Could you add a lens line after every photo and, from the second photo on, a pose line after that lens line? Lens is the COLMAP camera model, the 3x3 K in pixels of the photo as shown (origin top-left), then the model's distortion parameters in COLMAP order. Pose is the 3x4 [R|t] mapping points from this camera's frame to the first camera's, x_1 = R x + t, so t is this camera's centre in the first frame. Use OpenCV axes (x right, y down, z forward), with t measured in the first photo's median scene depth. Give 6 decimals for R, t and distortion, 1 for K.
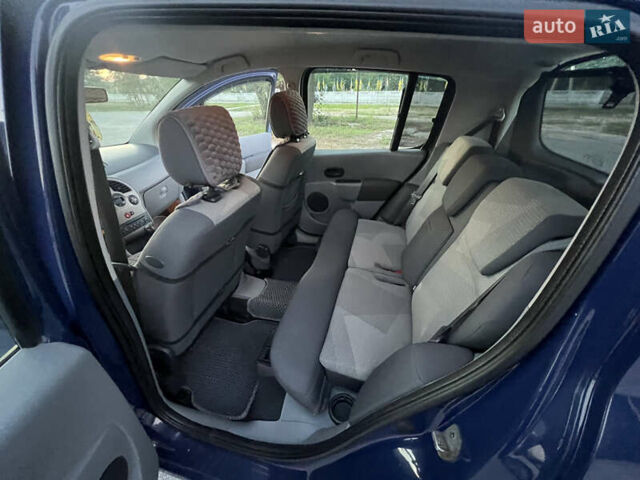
lens RADIAL K [[256.8, 0, 317.6], [0, 256.8, 238.0], [0, 0, 1]] dist [-0.001658, 0.000269]
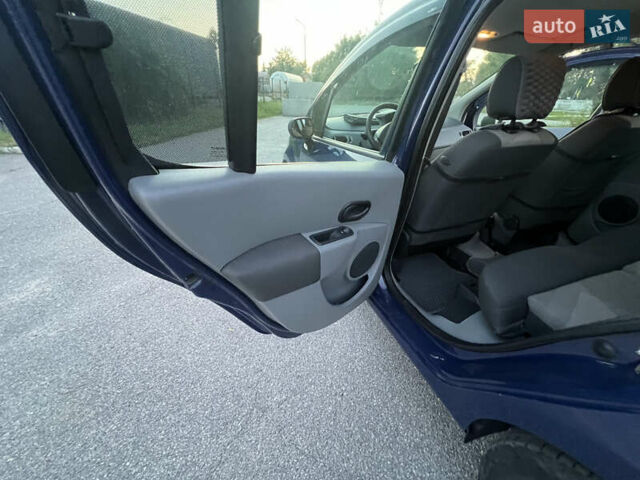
lens RADIAL K [[256.3, 0, 315.5], [0, 256.3, 236.5], [0, 0, 1]] dist [-0.000685, -0.000118]
pose [[0.567282, 0.426100, -0.704720, 0.077083], [-0.436664, 0.881170, 0.181284, 0.236832], [0.698223, 0.204887, 0.685934, -0.201727]]
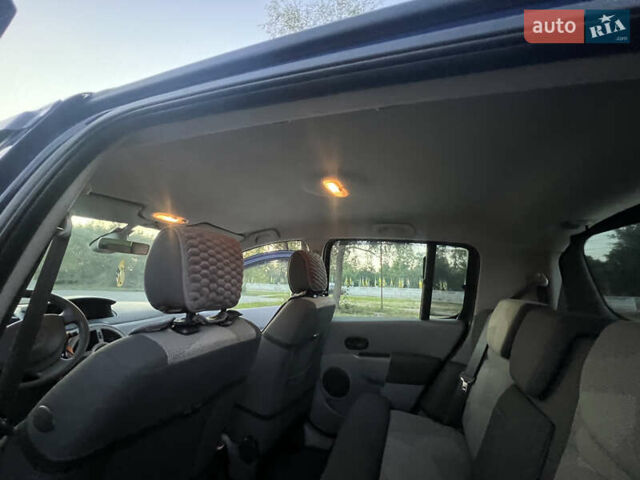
lens RADIAL K [[256.8, 0, 317.6], [0, 256.8, 238.0], [0, 0, 1]] dist [-0.001658, 0.000269]
pose [[0.993395, 0.024797, -0.112034, 0.025981], [-0.091550, 0.759884, -0.643580, 0.043638], [0.069174, 0.649586, 0.757135, 0.136028]]
